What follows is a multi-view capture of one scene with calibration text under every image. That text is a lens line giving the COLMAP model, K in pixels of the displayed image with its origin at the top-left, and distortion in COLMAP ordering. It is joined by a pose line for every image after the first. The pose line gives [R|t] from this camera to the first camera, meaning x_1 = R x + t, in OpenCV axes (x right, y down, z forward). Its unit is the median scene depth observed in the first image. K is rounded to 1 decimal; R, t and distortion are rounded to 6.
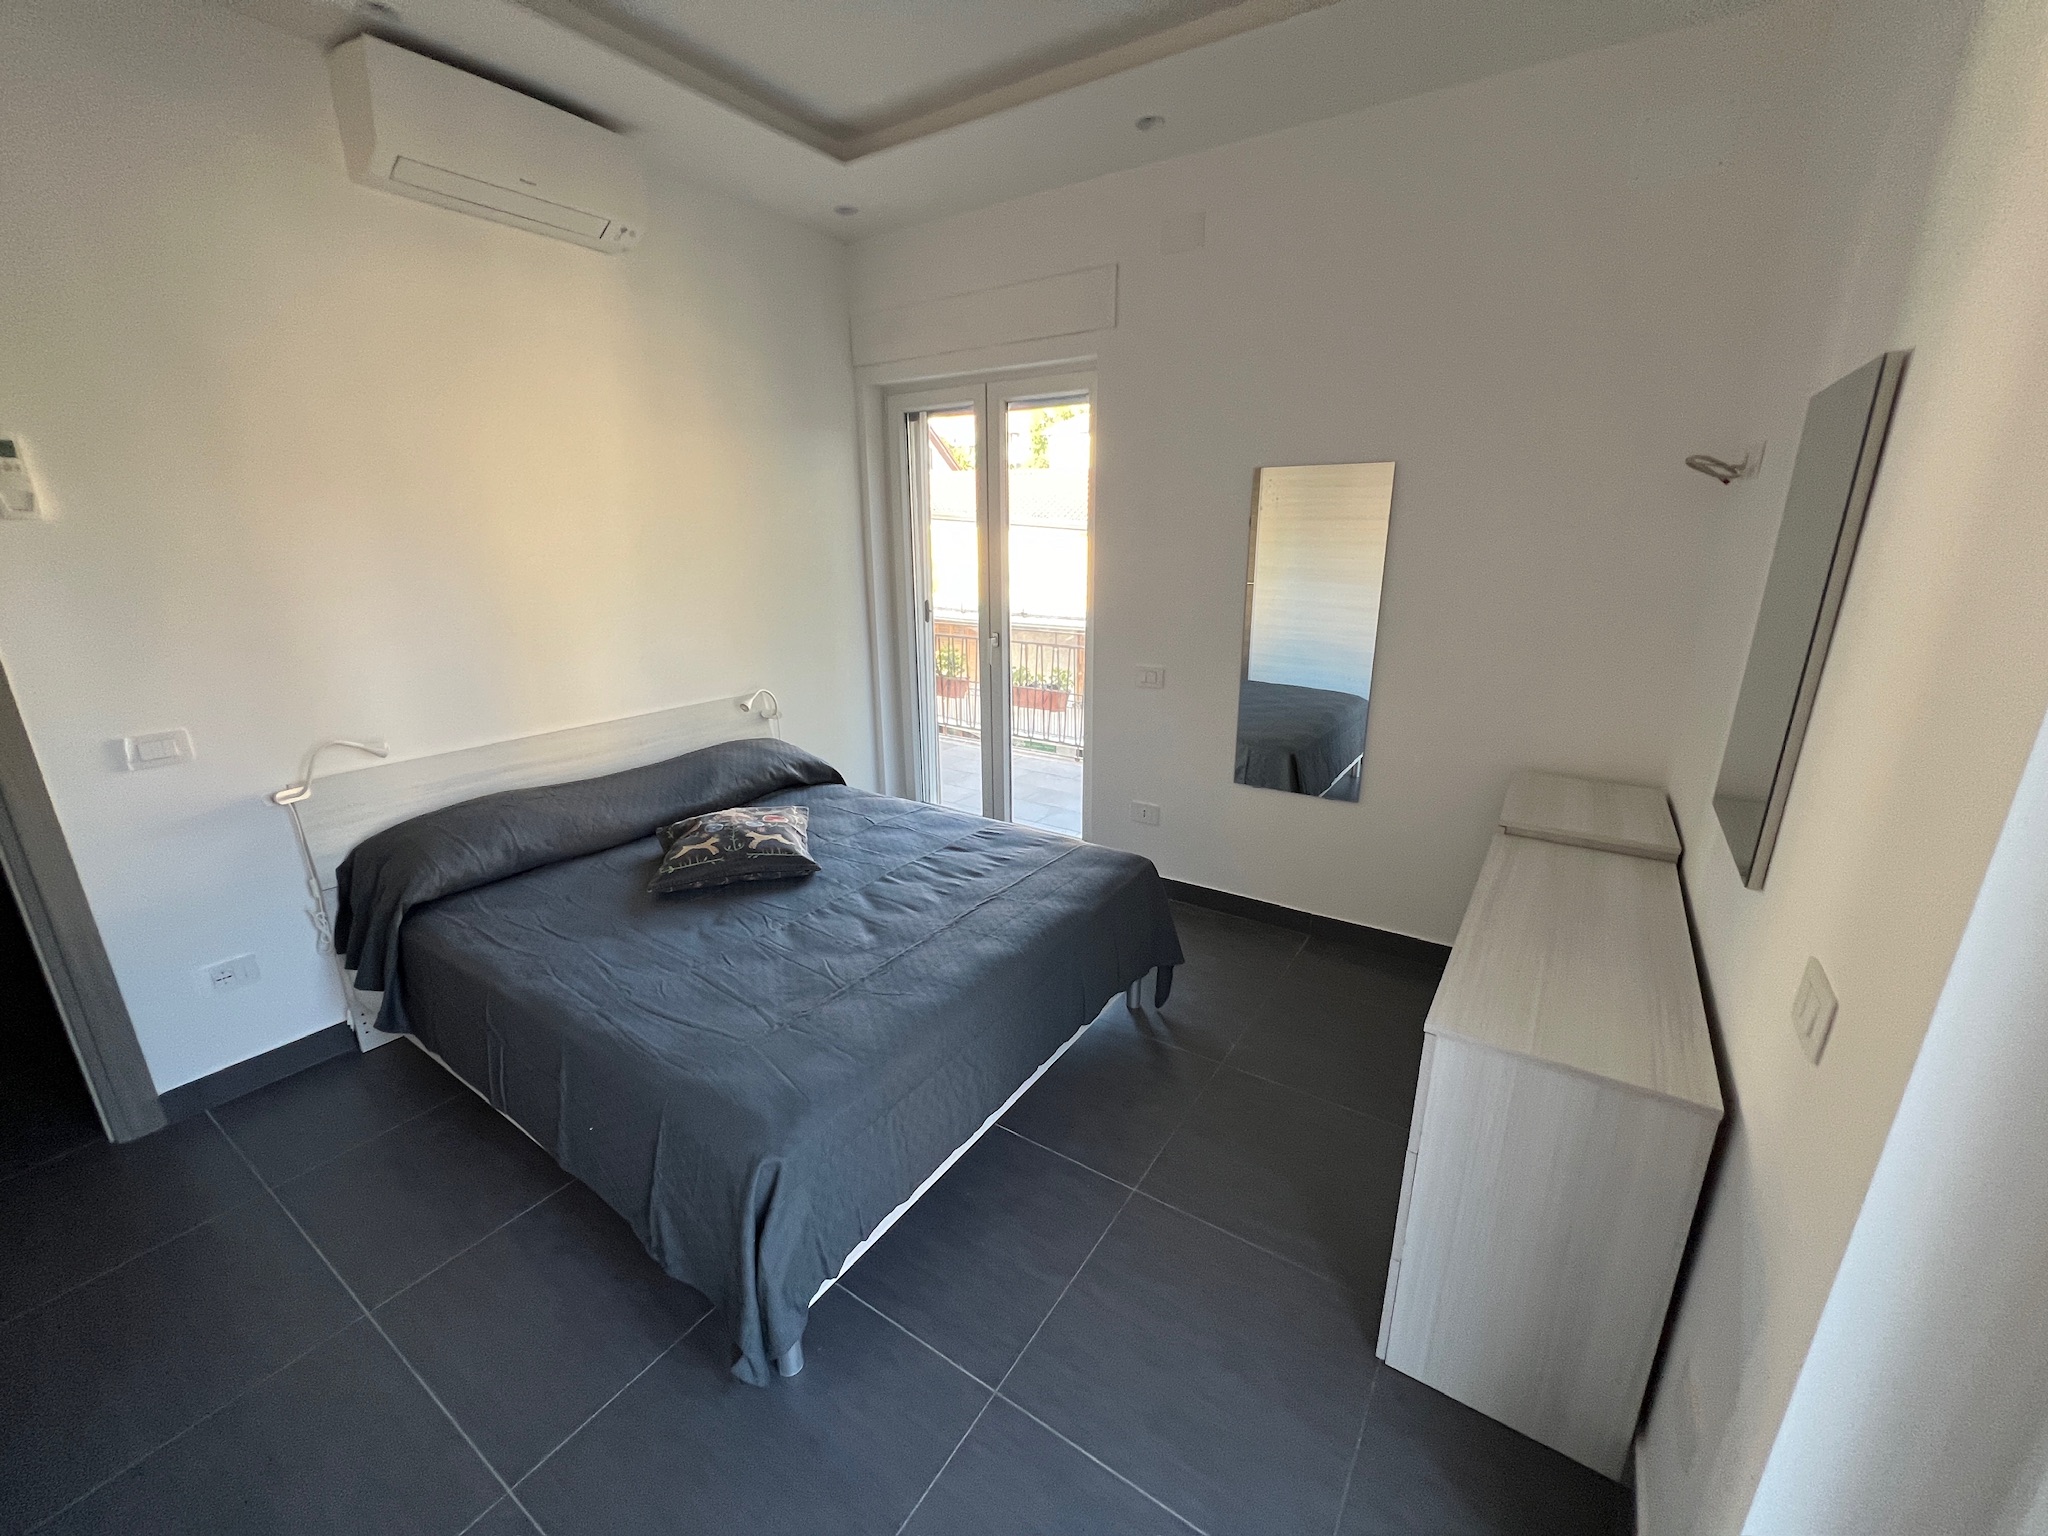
lens RADIAL K [[827.8, 0, 1017.7], [0, 827.8, 772.5], [0, 0, 1]] dist [0.009148, -0.000080]
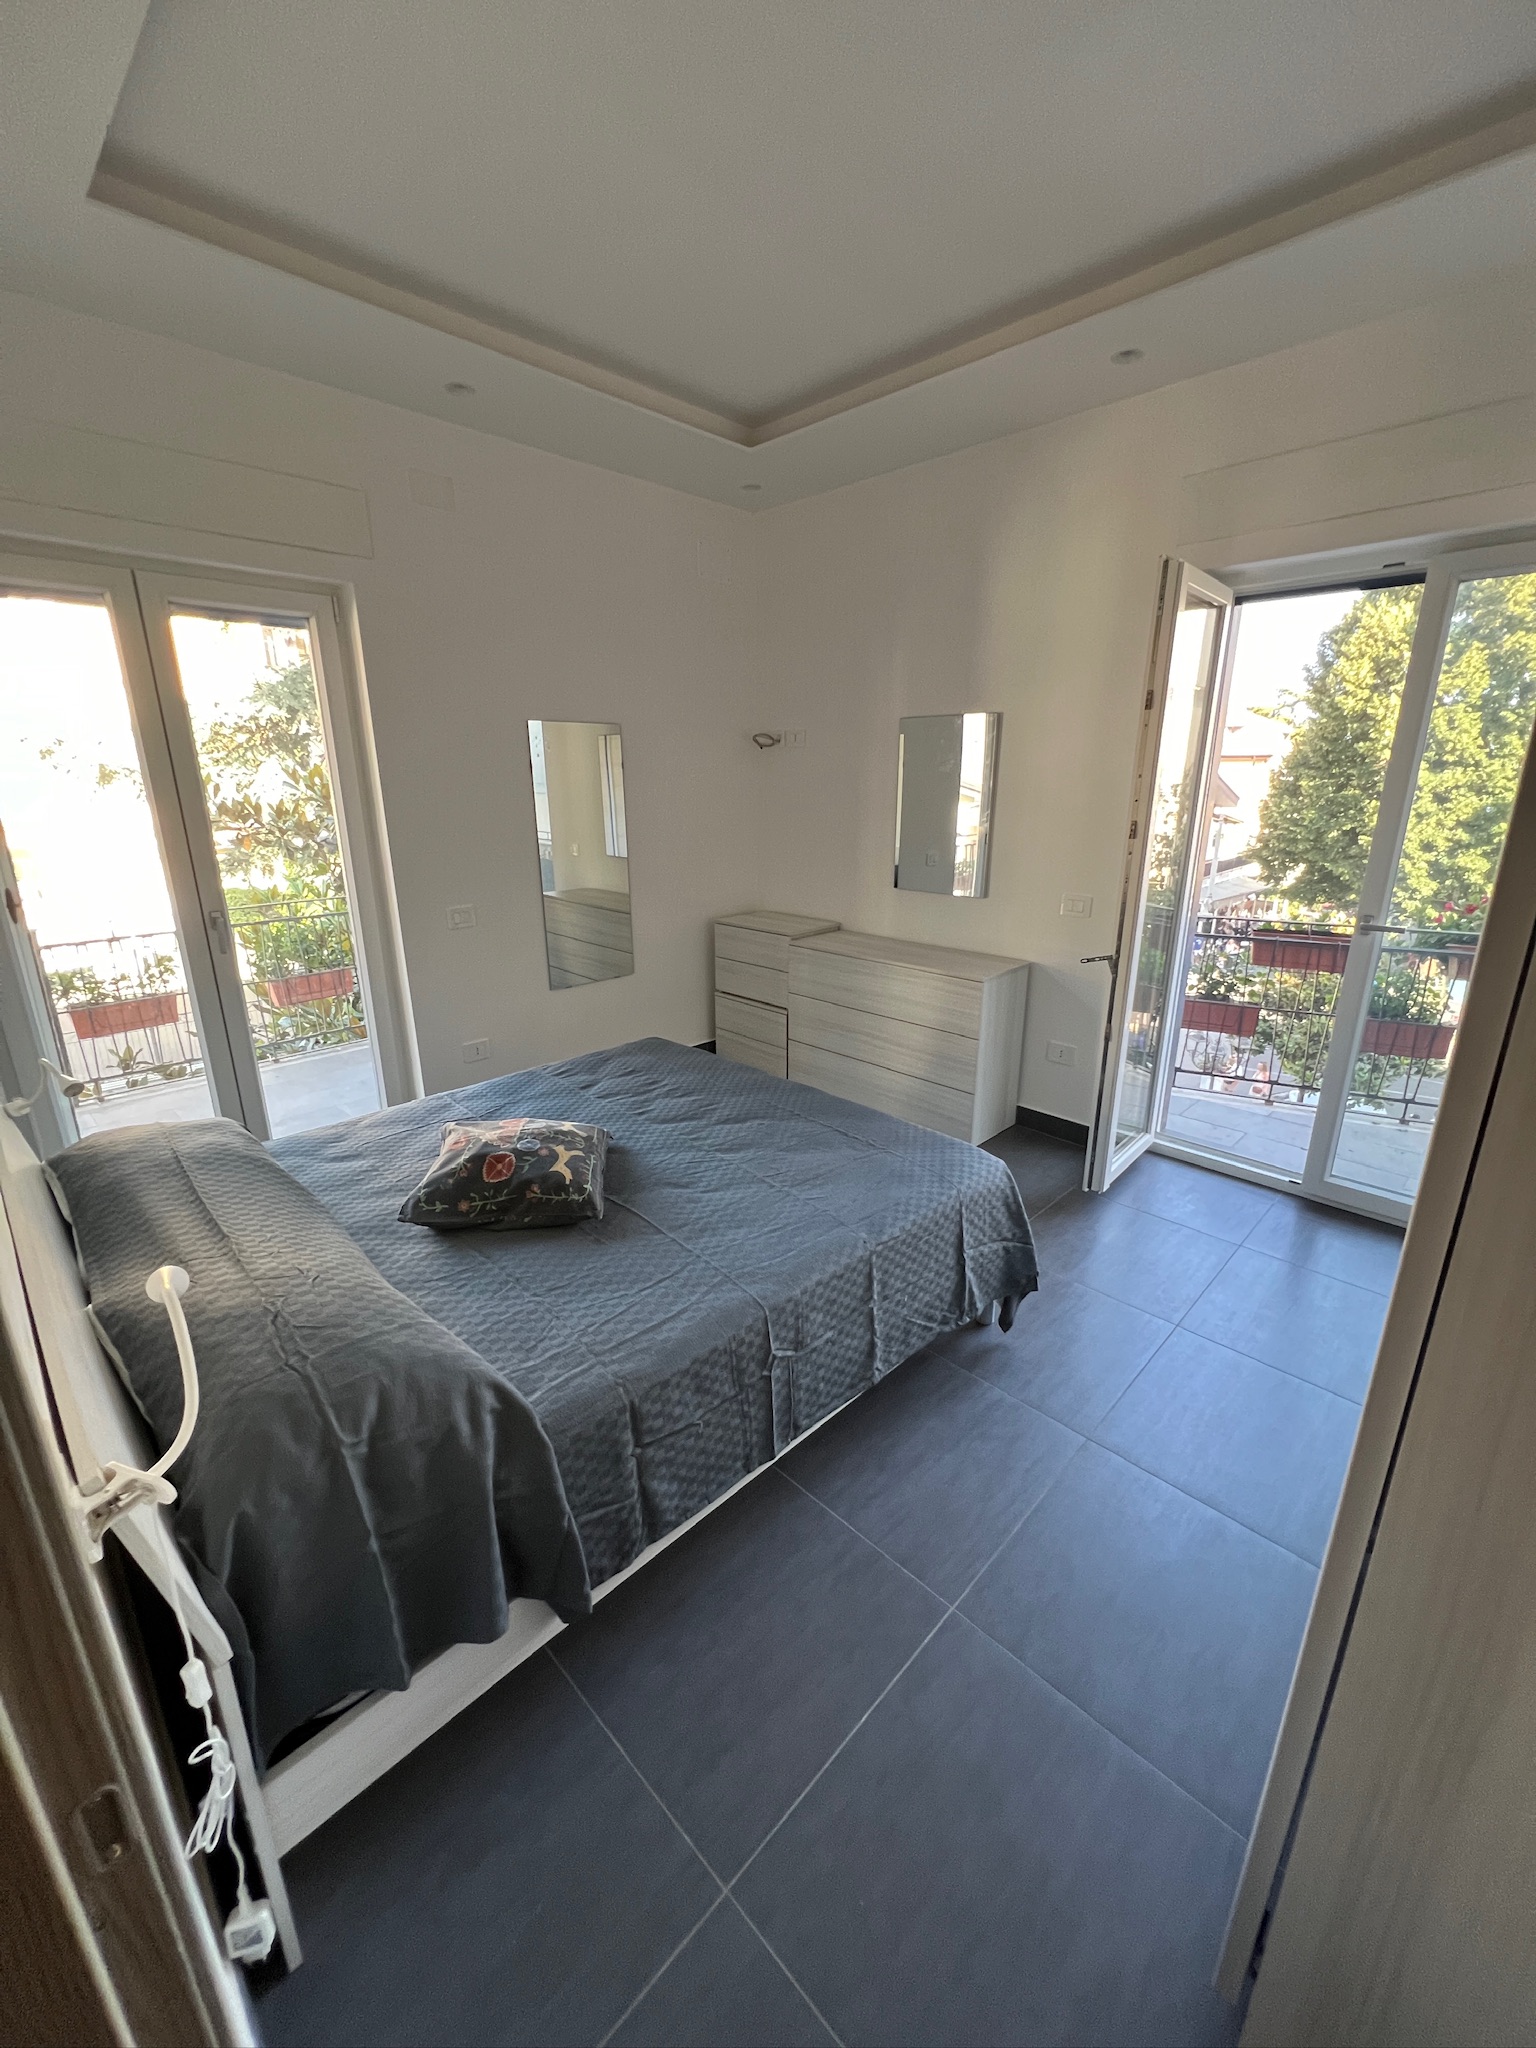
lens RADIAL K [[812.4, 0, 763.6], [0, 812.4, 1016.6], [0, 0, 1]] dist [-0.001747, -0.000306]
pose [[0.186593, -0.271085, 0.944297, -1.162168], [0.294340, 0.932451, 0.209523, -0.159001], [-0.937308, 0.238849, 0.253780, 0.669337]]
